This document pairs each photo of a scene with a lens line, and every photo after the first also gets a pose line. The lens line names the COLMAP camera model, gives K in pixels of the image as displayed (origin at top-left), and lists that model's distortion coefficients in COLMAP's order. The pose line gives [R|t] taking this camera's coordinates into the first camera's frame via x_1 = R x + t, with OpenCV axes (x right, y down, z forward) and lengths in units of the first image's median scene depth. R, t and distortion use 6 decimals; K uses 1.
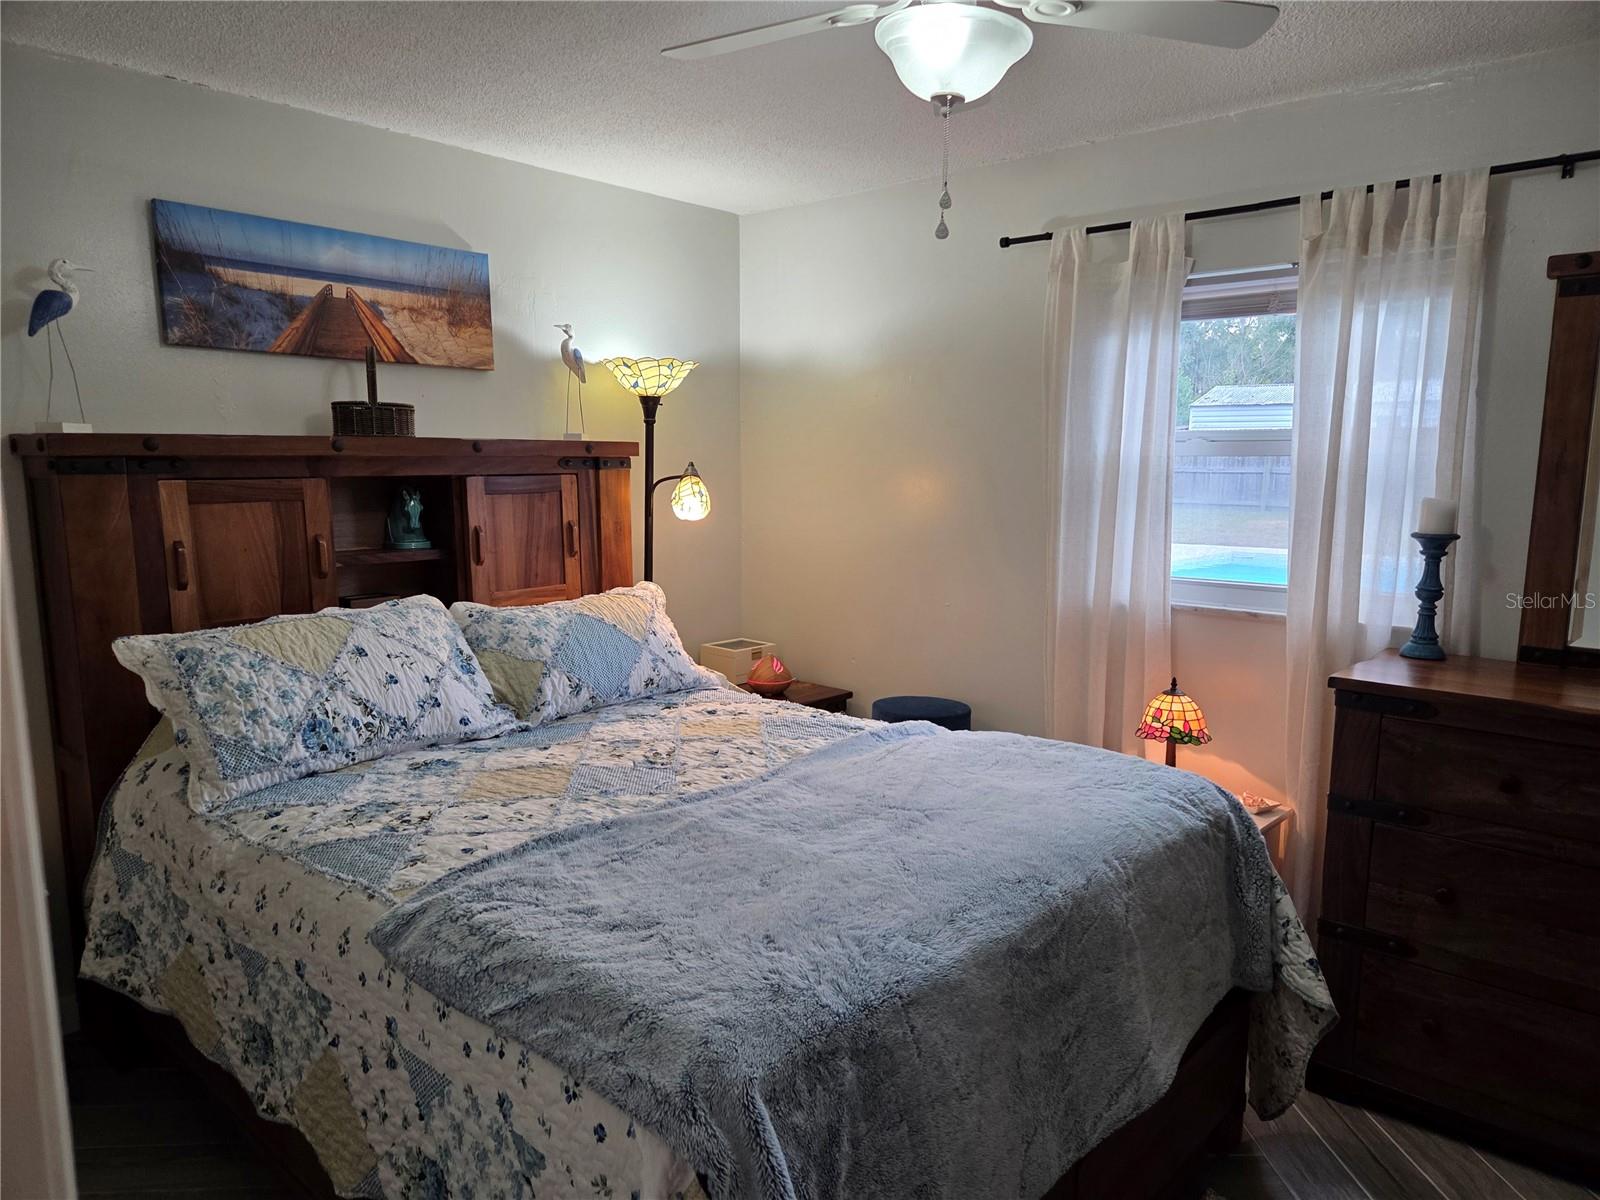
lens RADIAL K [[1075.3, 0, 797.7], [0, 1075.3, 600.6], [0, 0, 1]] dist [0.081798, -0.071719]
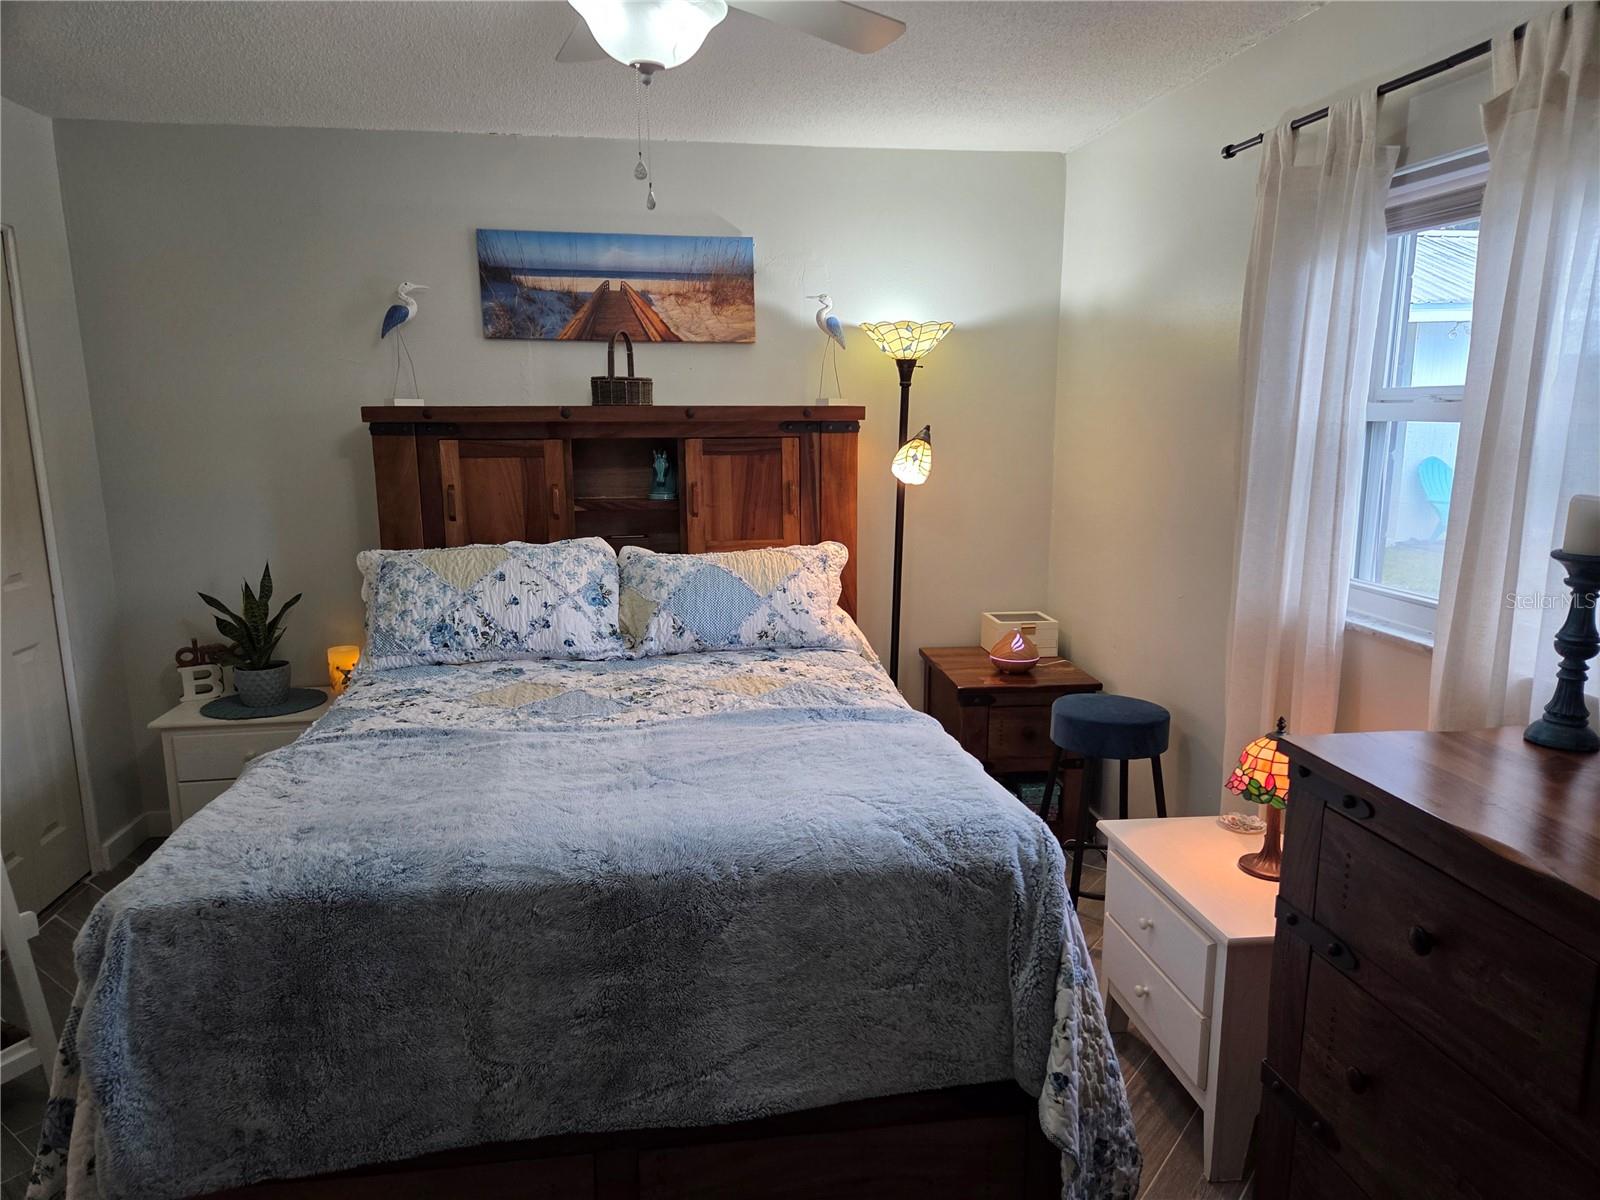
lens RADIAL K [[1075.3, 0, 797.7], [0, 1075.3, 600.6], [0, 0, 1]] dist [0.081798, -0.071719]
pose [[0.771371, 0.108555, -0.627059, 0.581258], [-0.081109, 0.994078, 0.072317, -0.039738], [0.631196, -0.004923, 0.775608, 0.201713]]
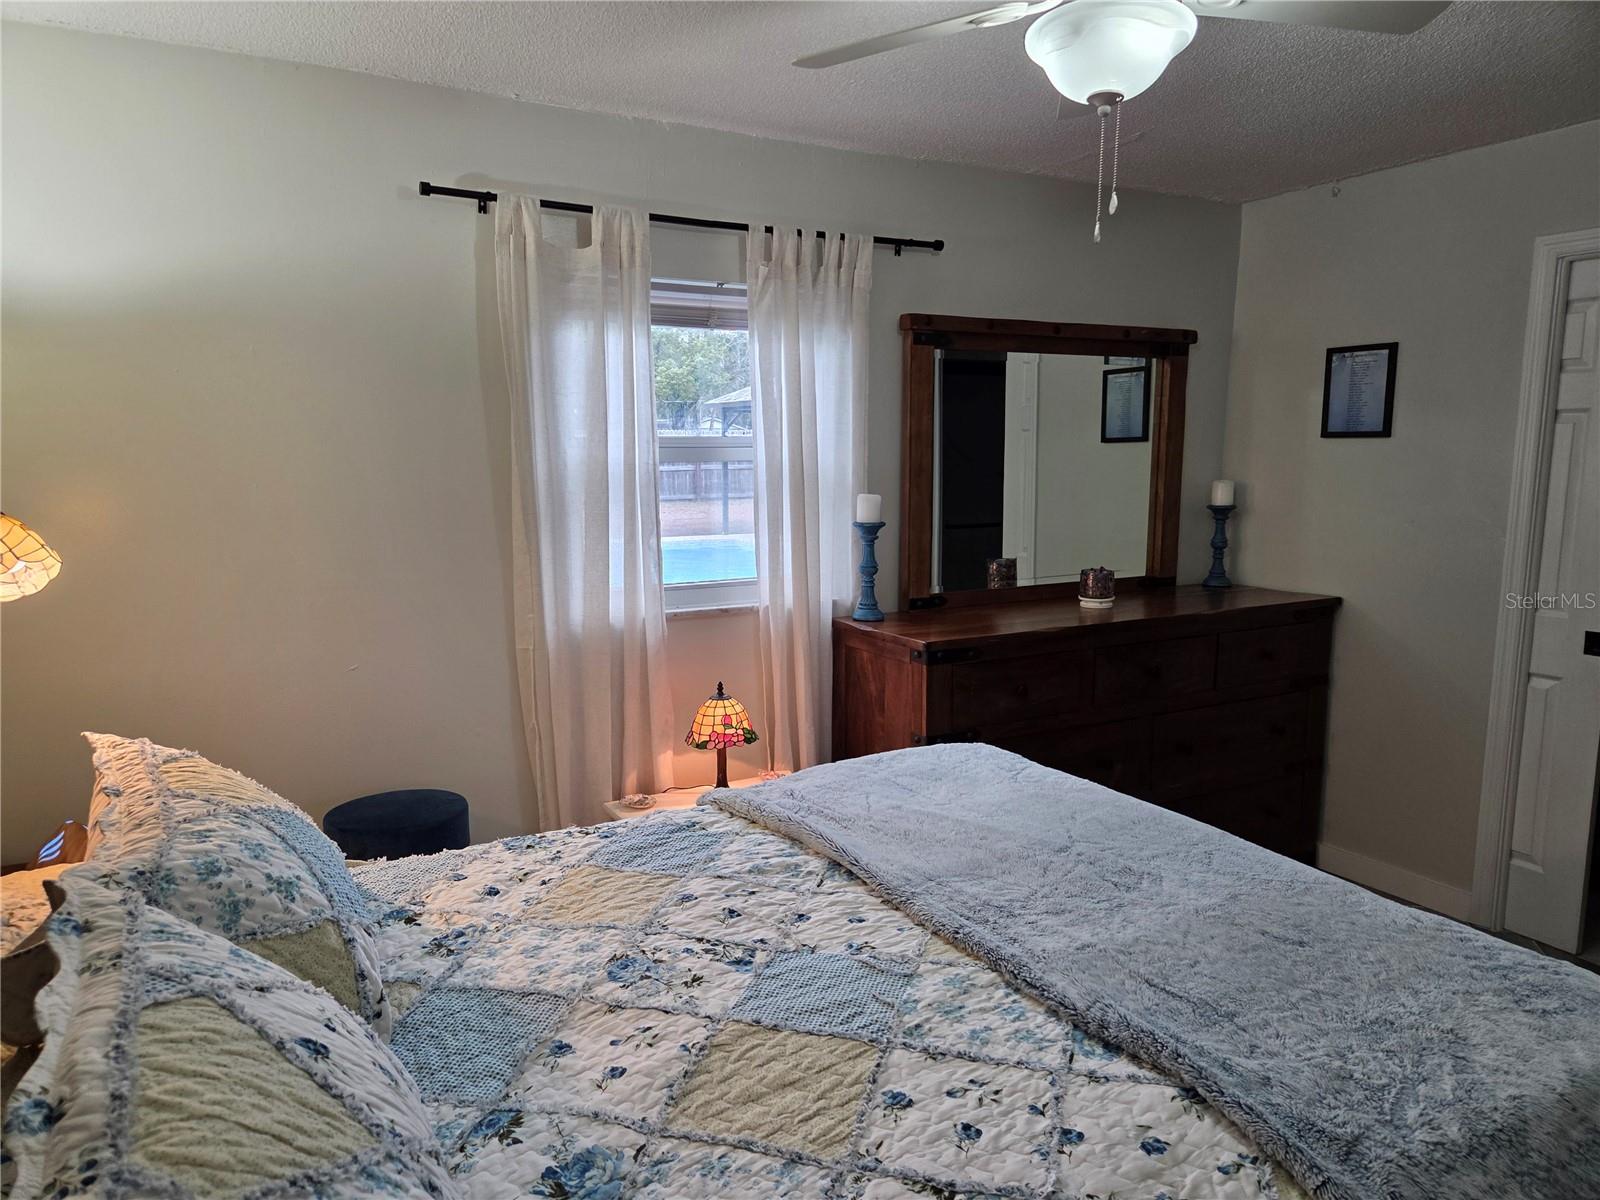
lens RADIAL K [[1070.6, 0, 776.5], [0, 1070.6, 597.4], [0, 0, 1]] dist [0.082384, -0.076616]
pose [[0.337874, -0.135223, 0.931427, -0.577795], [0.133348, 0.986520, 0.094849, -0.098567], [-0.931697, 0.092157, 0.351351, 0.620540]]
